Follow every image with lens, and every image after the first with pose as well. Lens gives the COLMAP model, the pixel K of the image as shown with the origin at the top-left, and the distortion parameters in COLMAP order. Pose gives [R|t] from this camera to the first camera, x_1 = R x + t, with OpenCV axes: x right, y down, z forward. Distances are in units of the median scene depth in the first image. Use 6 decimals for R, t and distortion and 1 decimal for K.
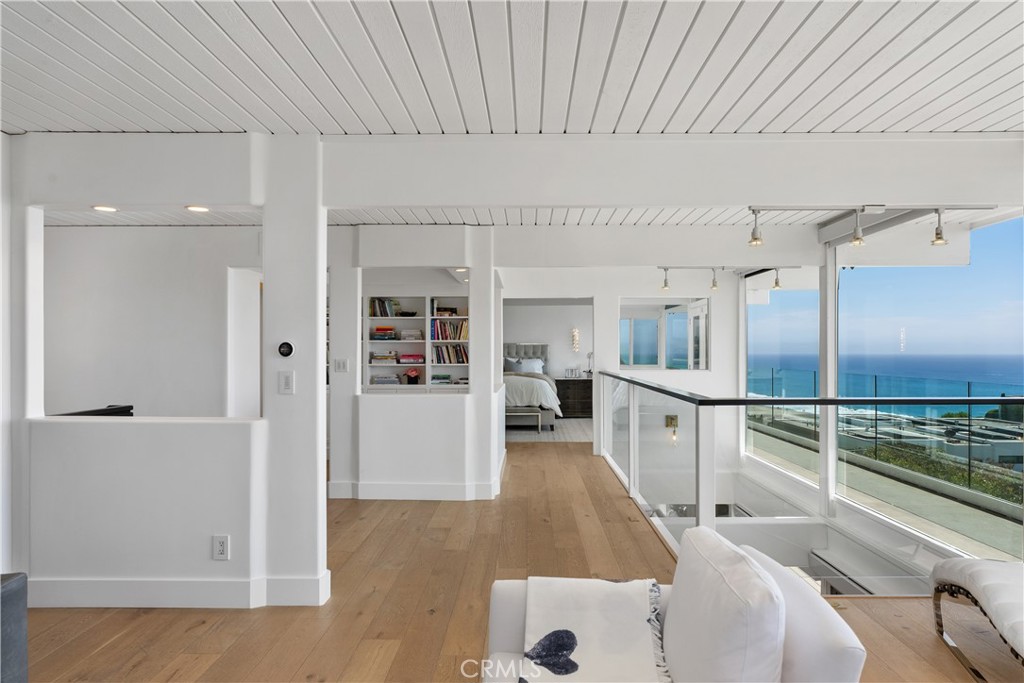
lens RADIAL K [[615.9, 0, 513.7], [0, 615.9, 347.8], [0, 0, 1]] dist [-0.000269, -0.000540]
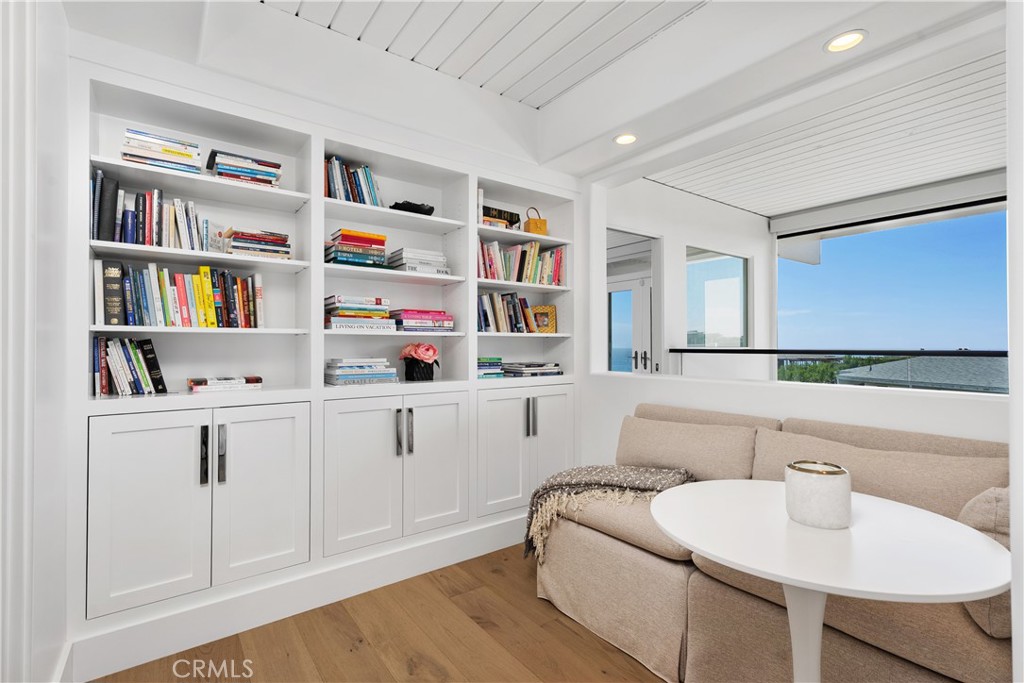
lens RADIAL K [[470.2, 0, 513.6], [0, 470.2, 340.5], [0, 0, 1]] dist [-0.005215, -0.000102]
pose [[0.790774, 0.008024, 0.612056, -0.313733], [-0.010347, 0.999946, 0.000259, 0.031543], [-0.612021, -0.006538, 0.790815, 0.714199]]
